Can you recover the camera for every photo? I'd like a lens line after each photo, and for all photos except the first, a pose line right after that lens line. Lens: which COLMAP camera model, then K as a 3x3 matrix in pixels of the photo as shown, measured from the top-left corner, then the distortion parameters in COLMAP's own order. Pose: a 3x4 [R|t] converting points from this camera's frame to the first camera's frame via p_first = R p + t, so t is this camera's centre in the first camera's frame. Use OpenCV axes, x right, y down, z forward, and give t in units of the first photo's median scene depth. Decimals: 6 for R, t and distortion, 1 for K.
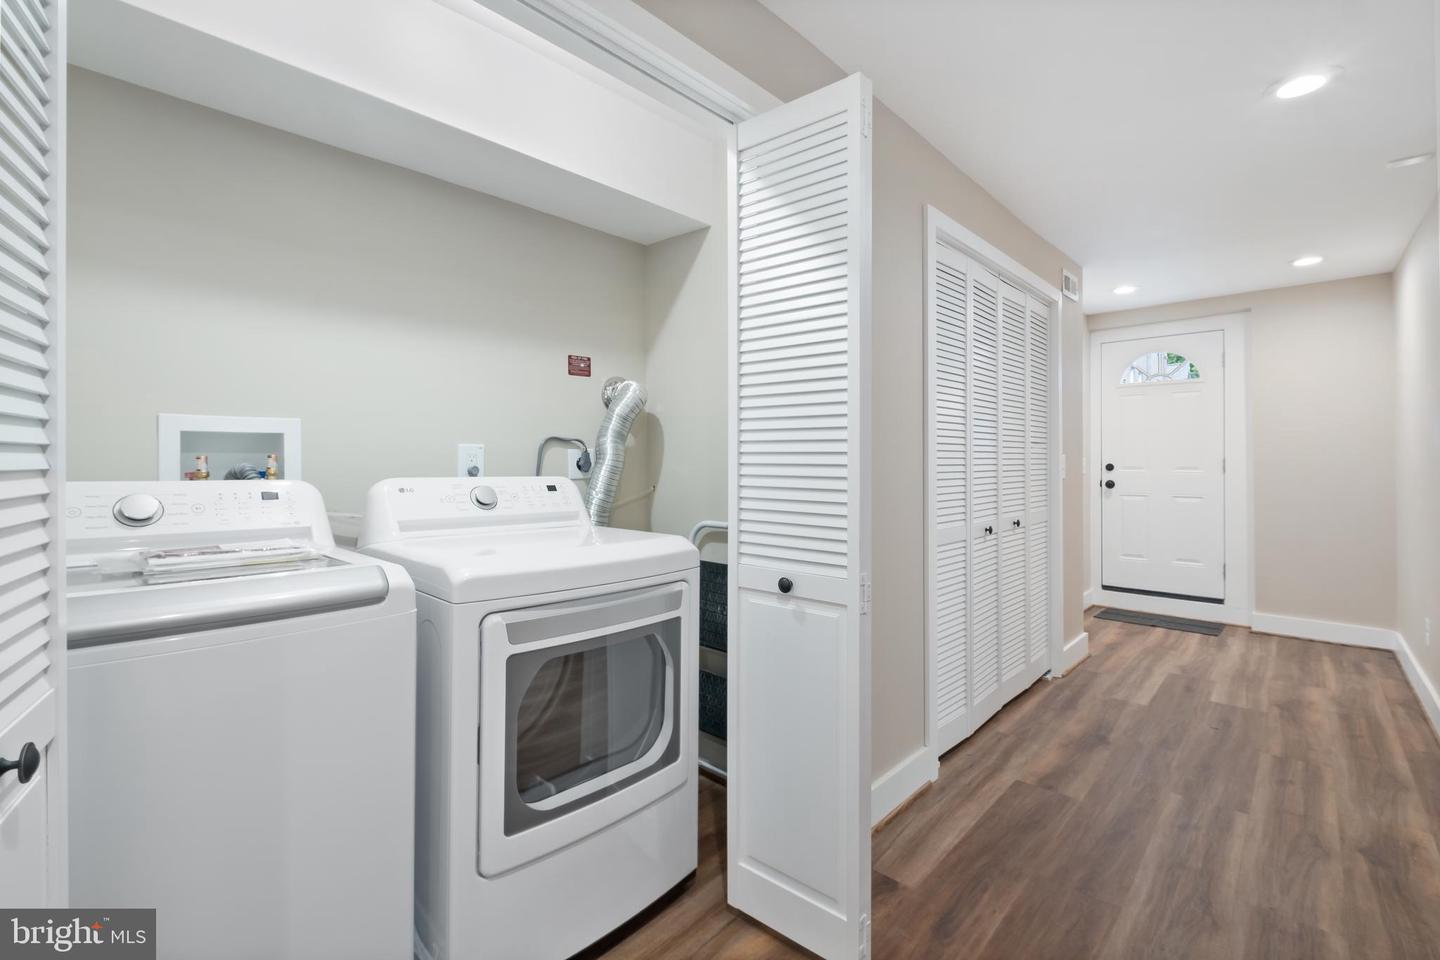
lens RADIAL K [[633.3, 0, 722.3], [0, 633.3, 469.0], [0, 0, 1]] dist [0.000529, -0.003539]
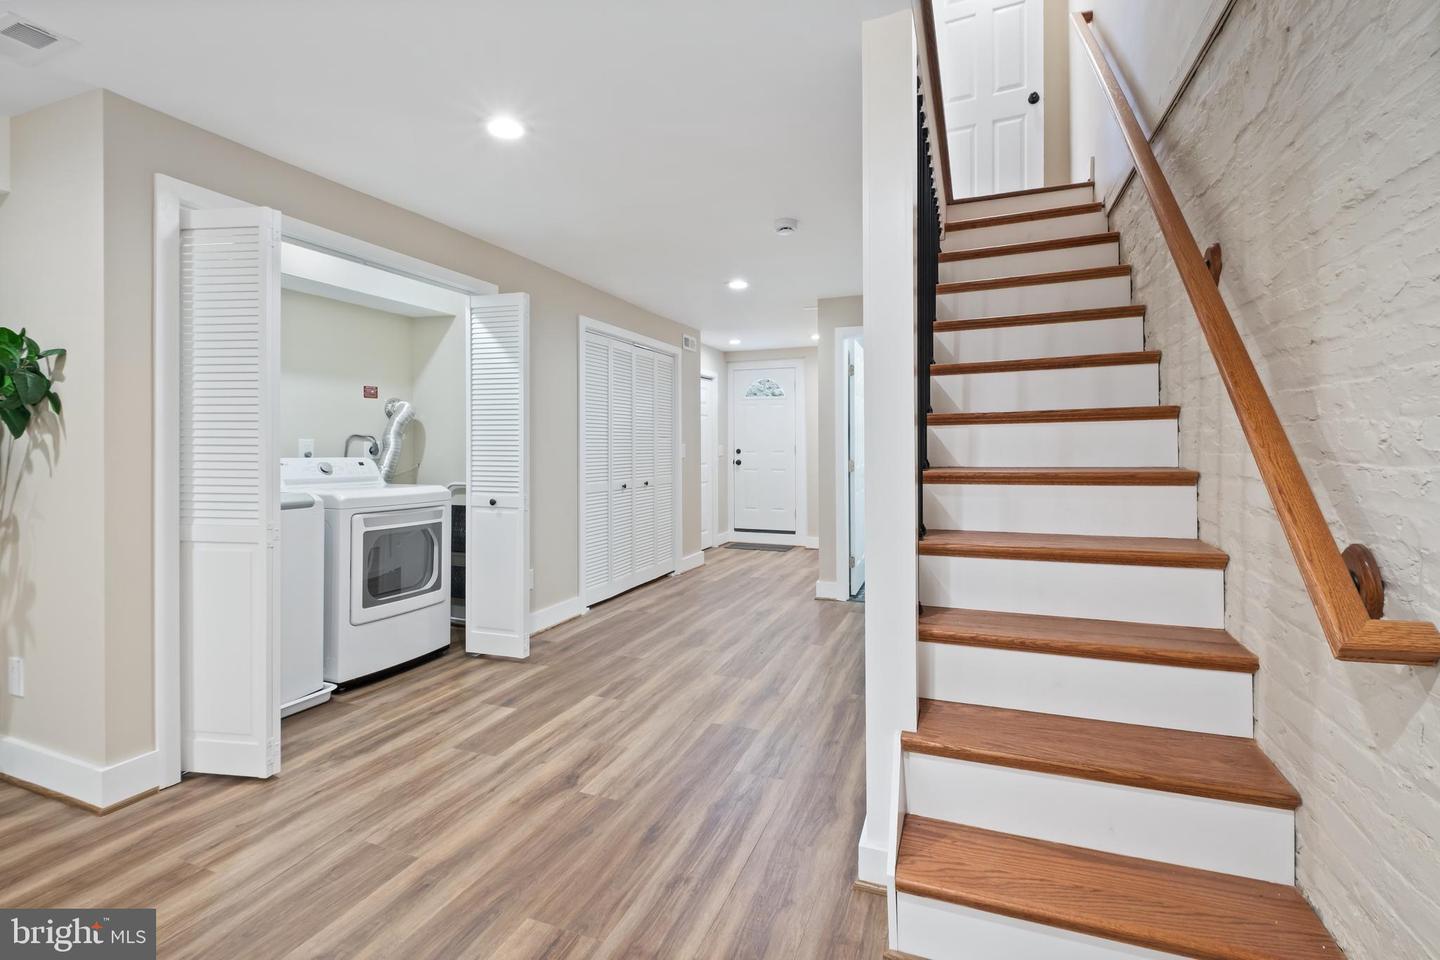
lens RADIAL K [[633.3, 0, 738.8], [0, 633.3, 444.4], [0, 0, 1]] dist [0.000529, -0.003539]
pose [[0.917908, -0.000413, 0.396794, 0.004557], [0.006989, 0.999861, -0.015126, 0.008604], [-0.396733, 0.016658, 0.917783, -0.971899]]
